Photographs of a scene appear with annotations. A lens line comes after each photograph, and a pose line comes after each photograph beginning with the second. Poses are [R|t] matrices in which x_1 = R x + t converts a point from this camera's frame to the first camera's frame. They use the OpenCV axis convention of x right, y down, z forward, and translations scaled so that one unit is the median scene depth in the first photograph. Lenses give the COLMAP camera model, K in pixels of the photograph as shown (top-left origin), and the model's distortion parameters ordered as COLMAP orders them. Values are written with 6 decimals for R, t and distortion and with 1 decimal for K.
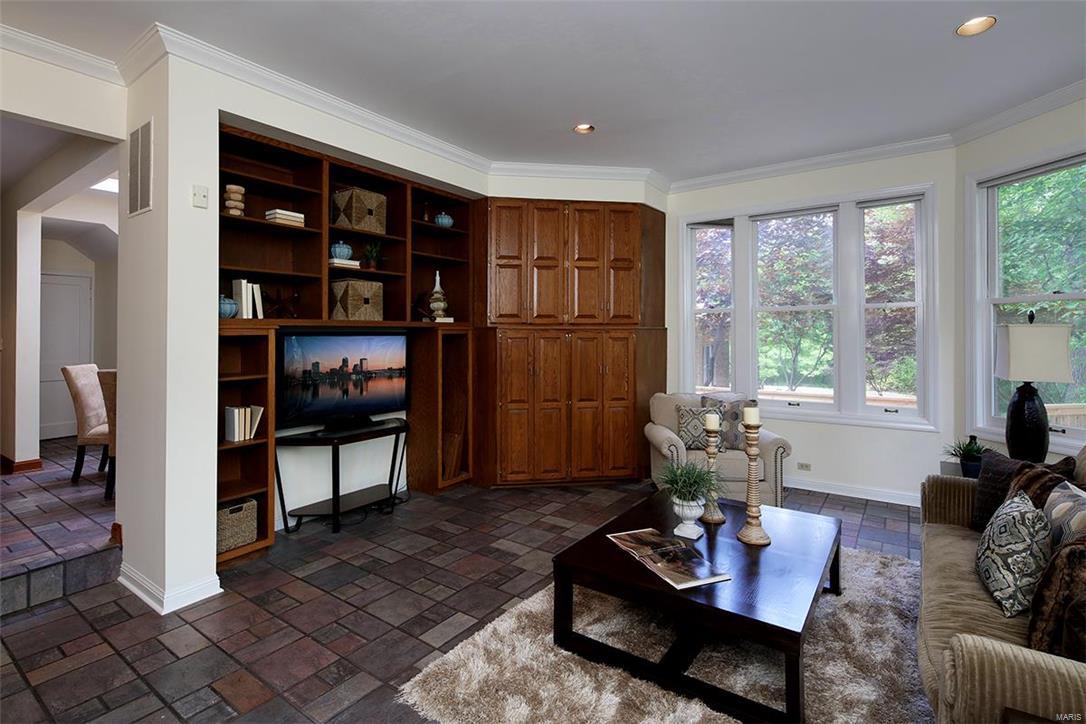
lens RADIAL K [[522.9, 0, 538.9], [0, 522.9, 325.0], [0, 0, 1]] dist [-0.000451, -0.000894]
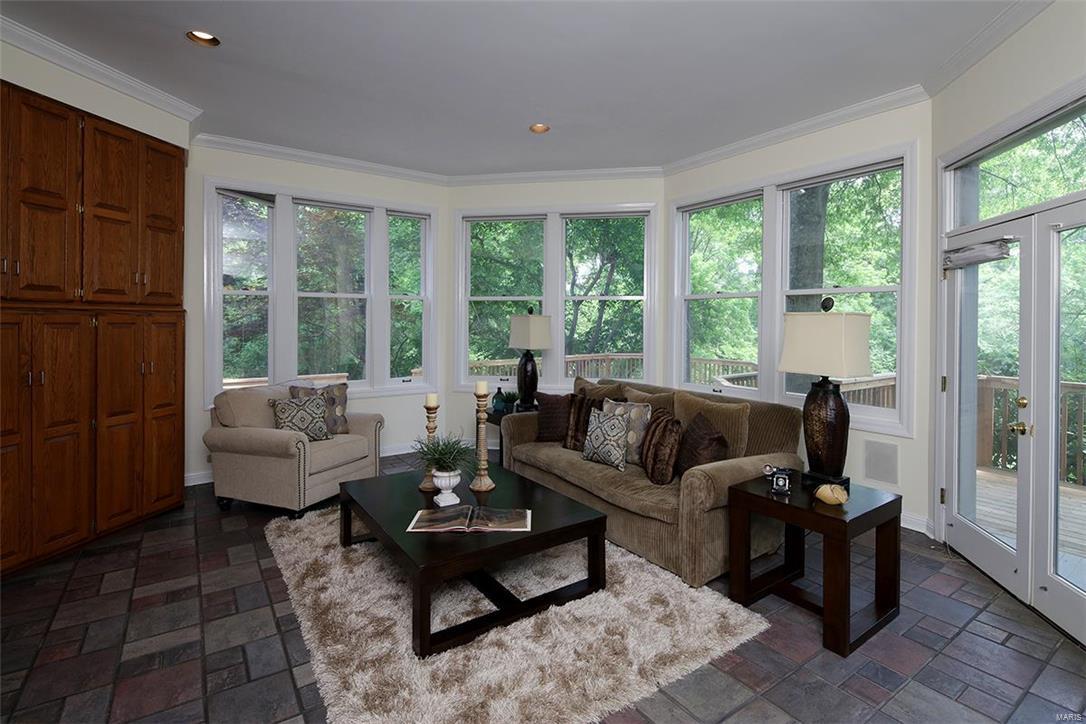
lens RADIAL K [[522.9, 0, 538.9], [0, 522.9, 325.0], [0, 0, 1]] dist [-0.000451, -0.000894]
pose [[0.336840, -0.002024, 0.941560, -0.372093], [-0.022241, 0.999702, 0.010106, 0.007913], [-0.941299, -0.024345, 0.336695, 0.252955]]
